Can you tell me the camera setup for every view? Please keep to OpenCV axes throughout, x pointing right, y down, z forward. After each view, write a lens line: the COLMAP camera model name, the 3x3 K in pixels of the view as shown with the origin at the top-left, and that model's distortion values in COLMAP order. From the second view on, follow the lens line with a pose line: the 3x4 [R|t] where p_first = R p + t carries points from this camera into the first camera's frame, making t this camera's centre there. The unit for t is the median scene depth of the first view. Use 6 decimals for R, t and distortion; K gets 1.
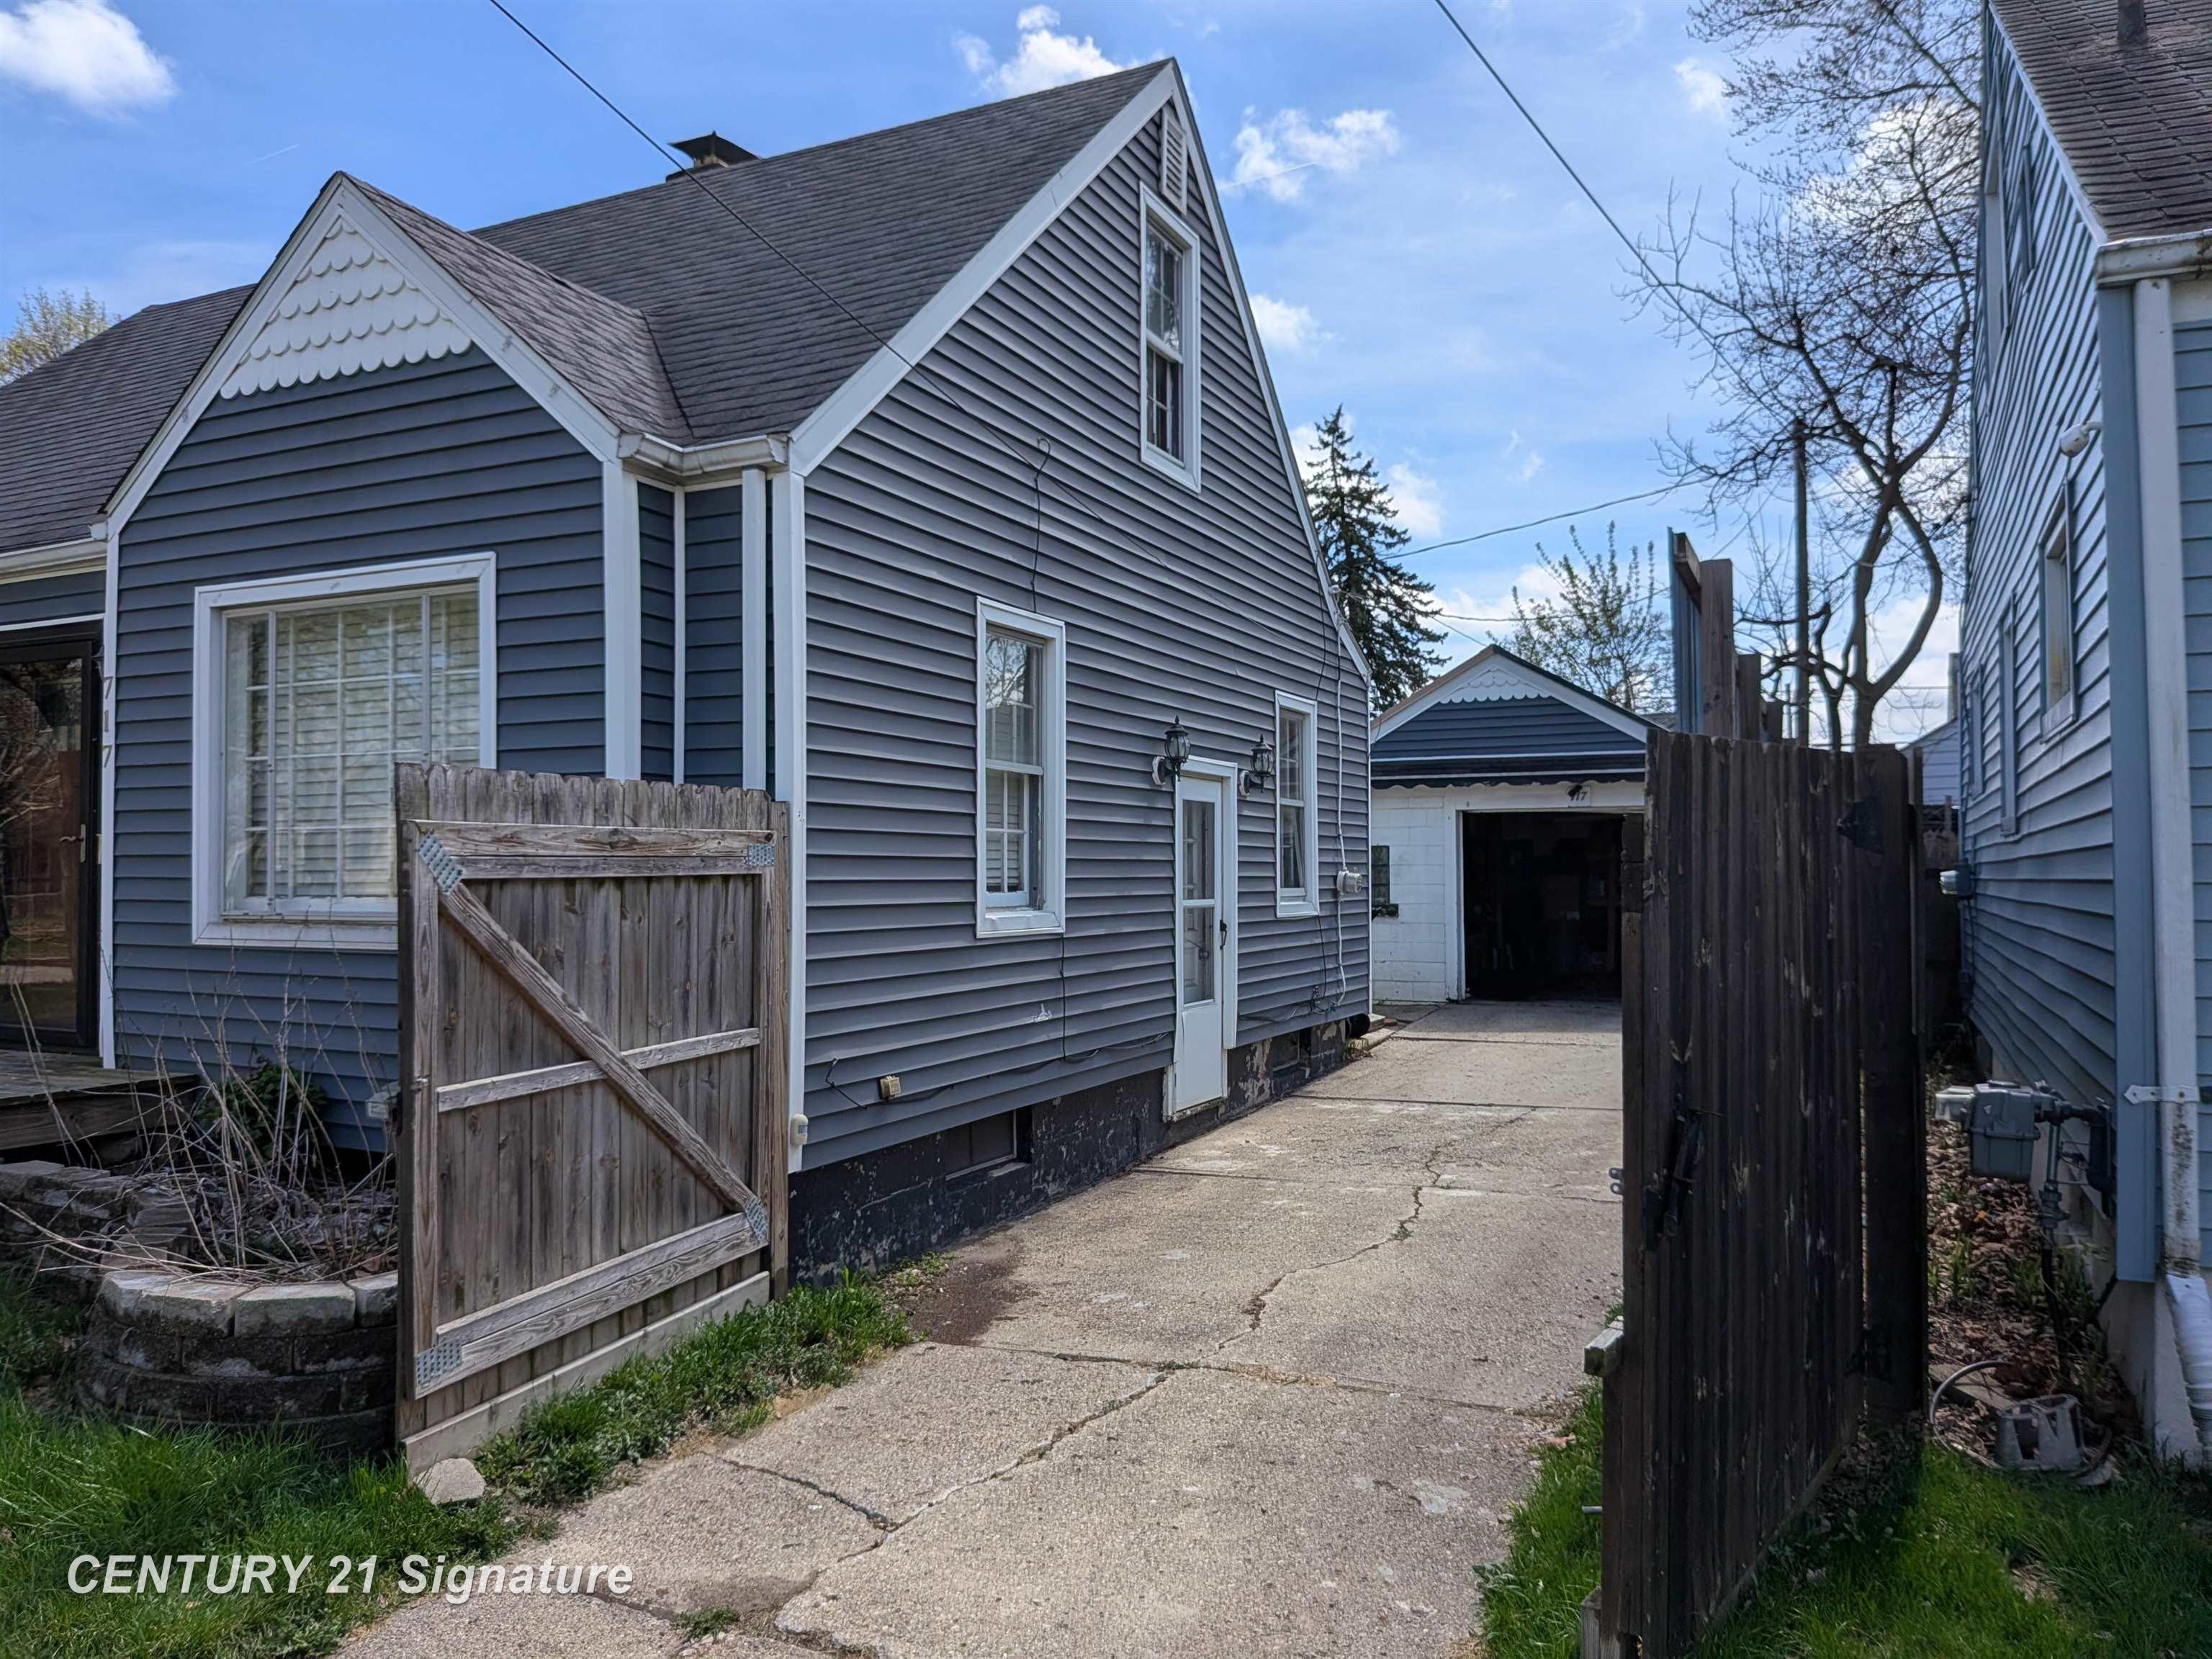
lens RADIAL K [[1612.5, 0, 1084.5], [0, 1612.5, 840.5], [0, 0, 1]] dist [0.110406, -0.221781]
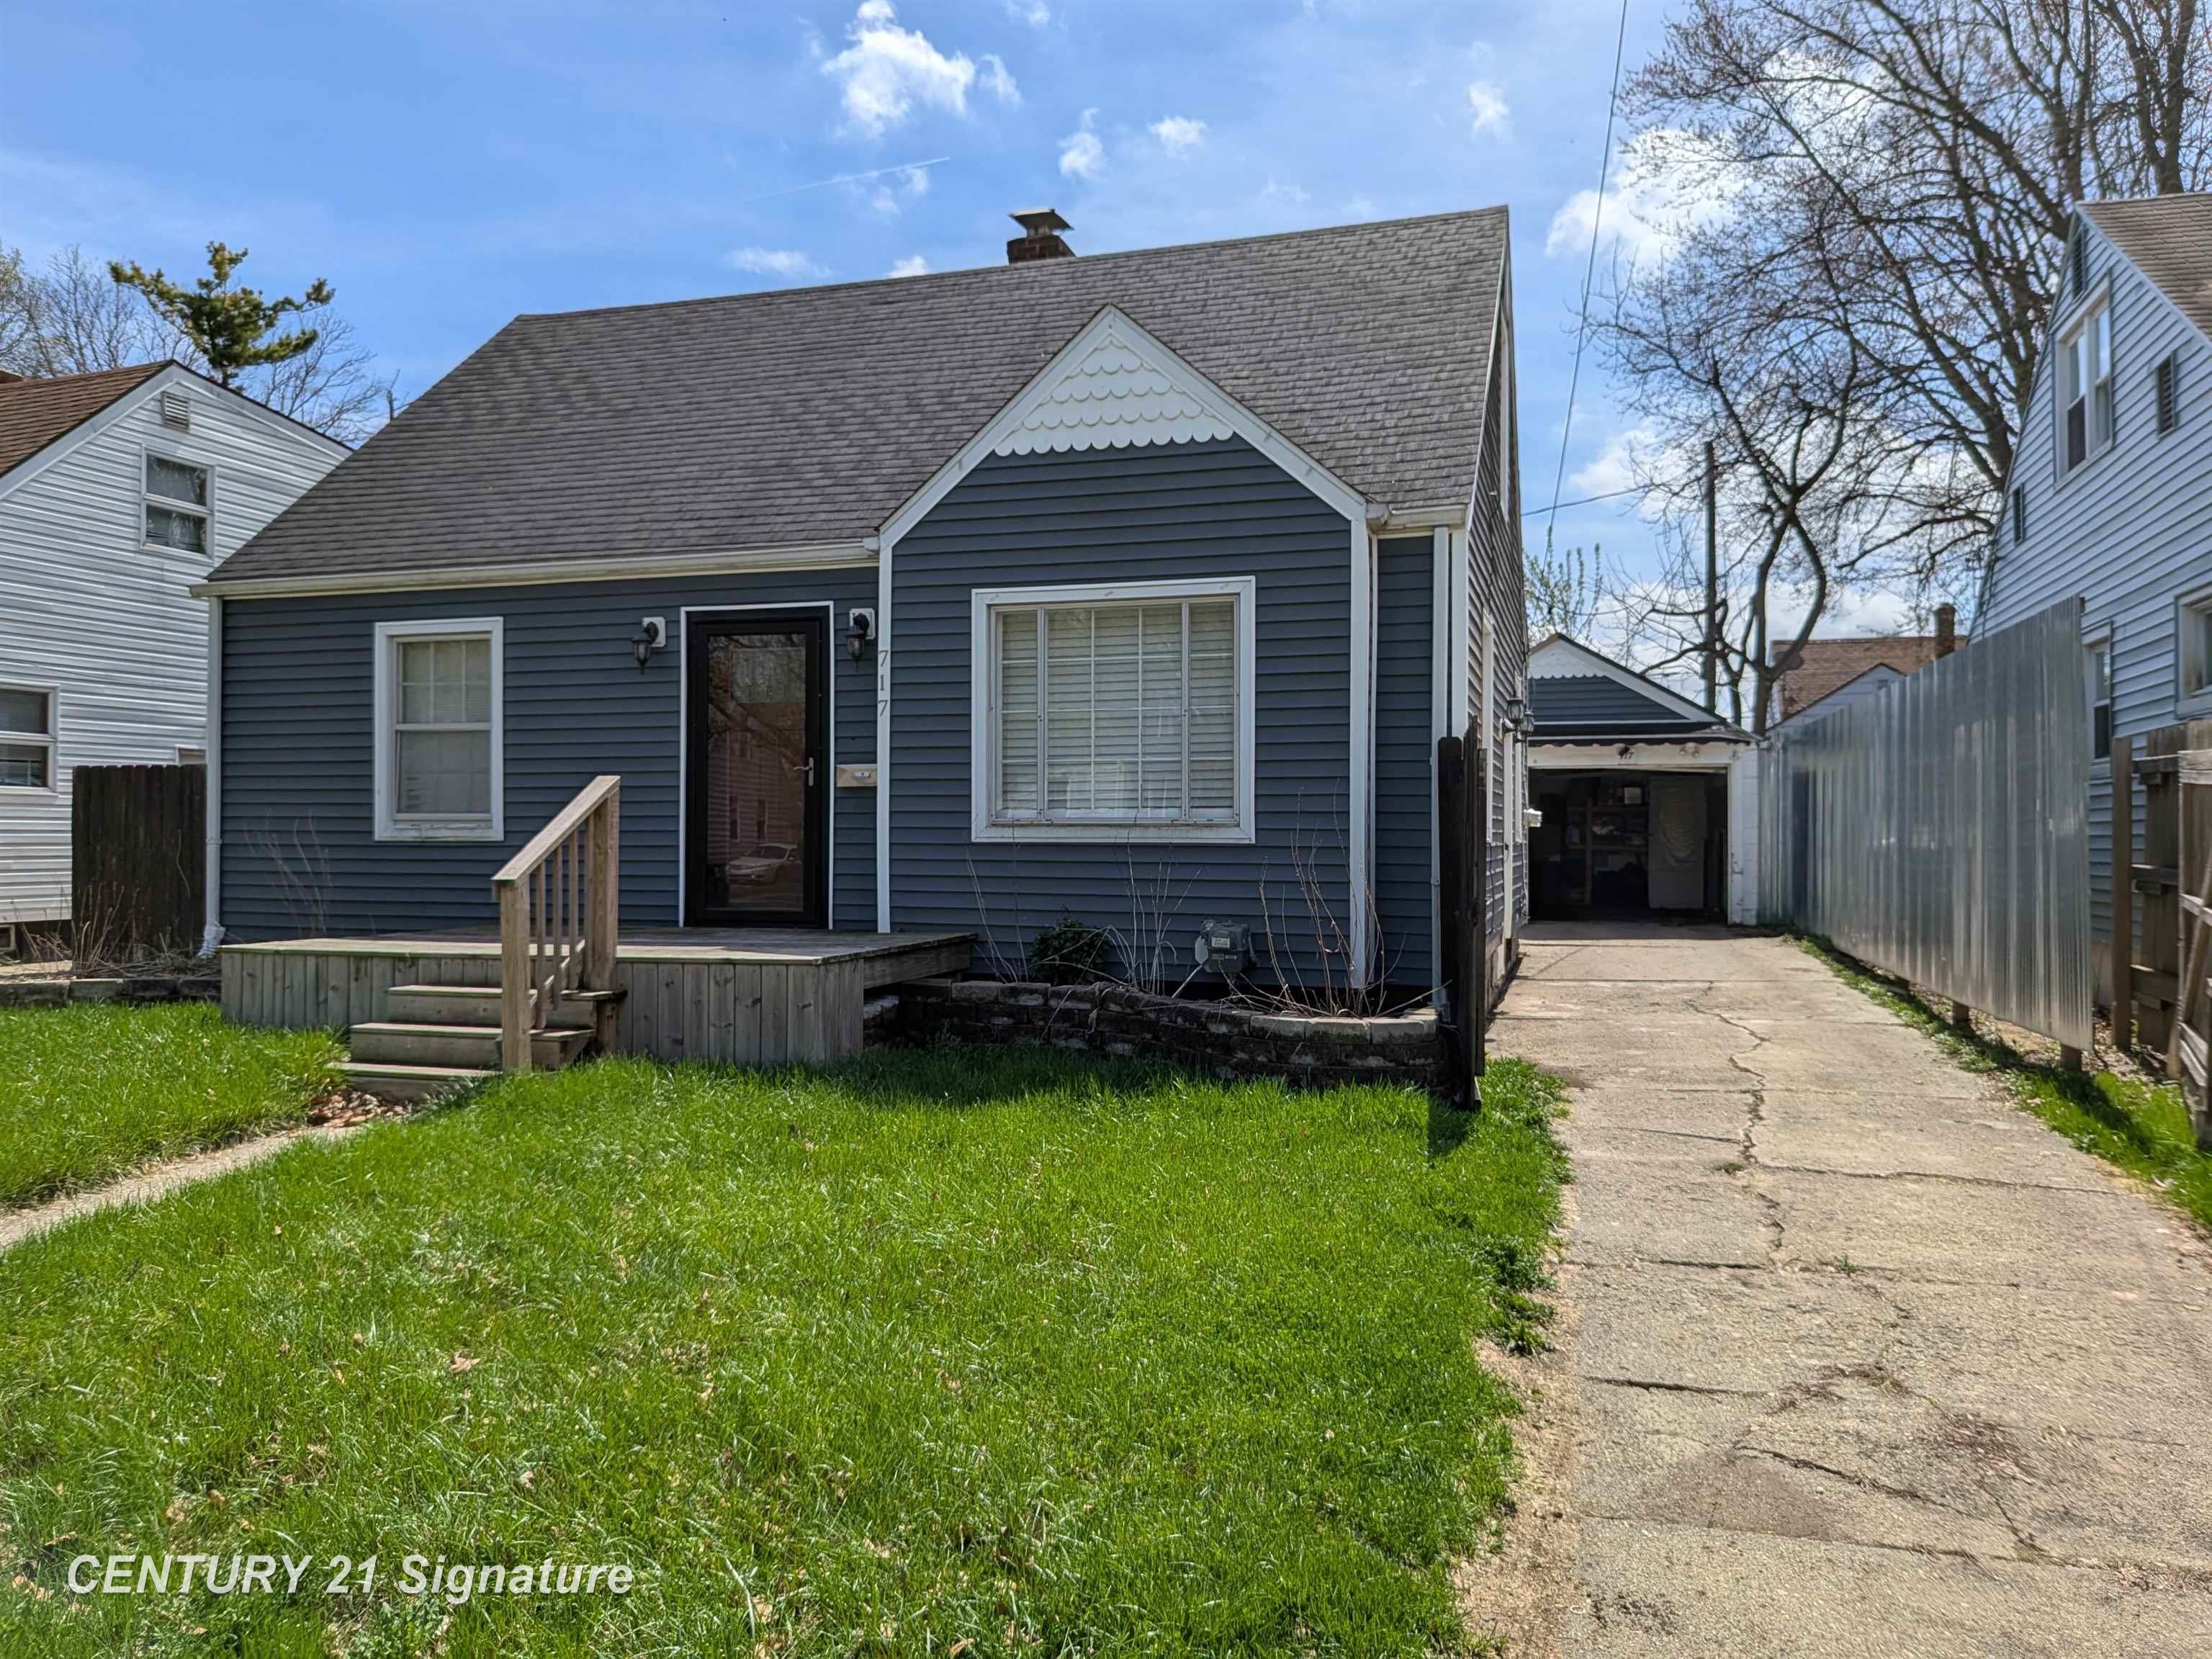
lens RADIAL K [[1612.5, 0, 1084.5], [0, 1612.5, 840.5], [0, 0, 1]] dist [0.110406, -0.221781]
pose [[0.988231, 0.003917, 0.152919, -0.665818], [-0.007315, 0.999739, 0.021665, 0.031374], [-0.152794, -0.022529, 0.988001, -0.404084]]
